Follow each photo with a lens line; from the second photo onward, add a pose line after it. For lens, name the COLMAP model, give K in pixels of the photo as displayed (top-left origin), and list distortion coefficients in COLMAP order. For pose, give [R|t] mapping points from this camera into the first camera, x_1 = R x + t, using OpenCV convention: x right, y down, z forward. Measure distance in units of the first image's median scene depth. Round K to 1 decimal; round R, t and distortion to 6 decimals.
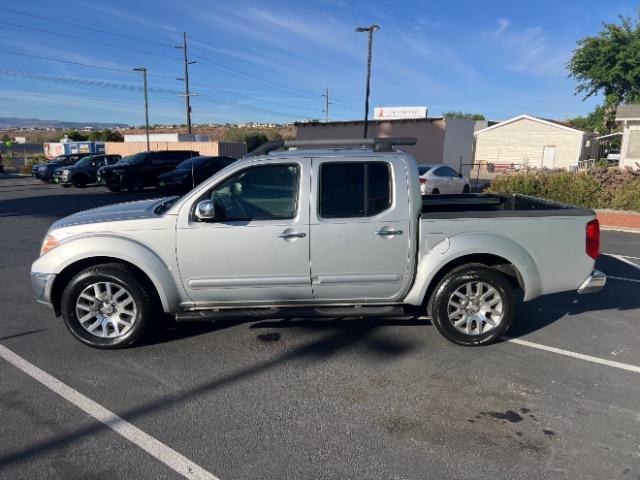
lens RADIAL K [[485.0, 0, 316.3], [0, 485.0, 235.9], [0, 0, 1]] dist [0.048078, -0.060482]
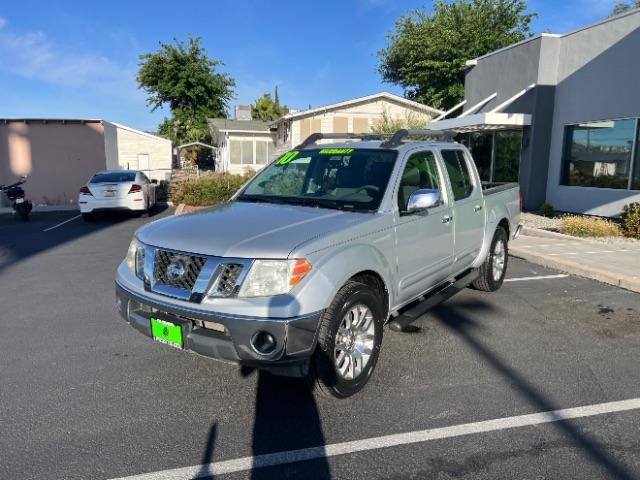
lens RADIAL K [[485.0, 0, 323.5], [0, 485.0, 241.8], [0, 0, 1]] dist [0.048078, -0.060482]
pose [[0.610440, -0.142614, 0.779117, -0.117621], [0.149712, 0.986701, 0.063312, -0.006630], [-0.777785, 0.077995, 0.623673, 0.062812]]
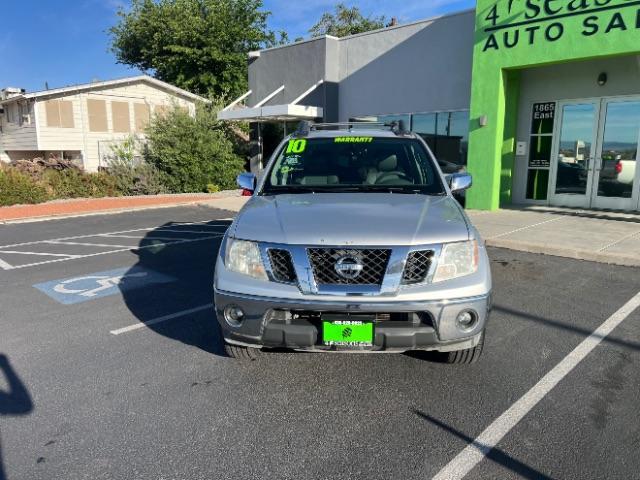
lens RADIAL K [[485.0, 0, 320.2], [0, 485.0, 242.7], [0, 0, 1]] dist [0.048078, -0.060482]
pose [[0.102090, -0.201127, 0.974231, -0.144632], [0.183351, 0.966373, 0.180291, -0.018980], [-0.977732, 0.160220, 0.135534, 0.128370]]
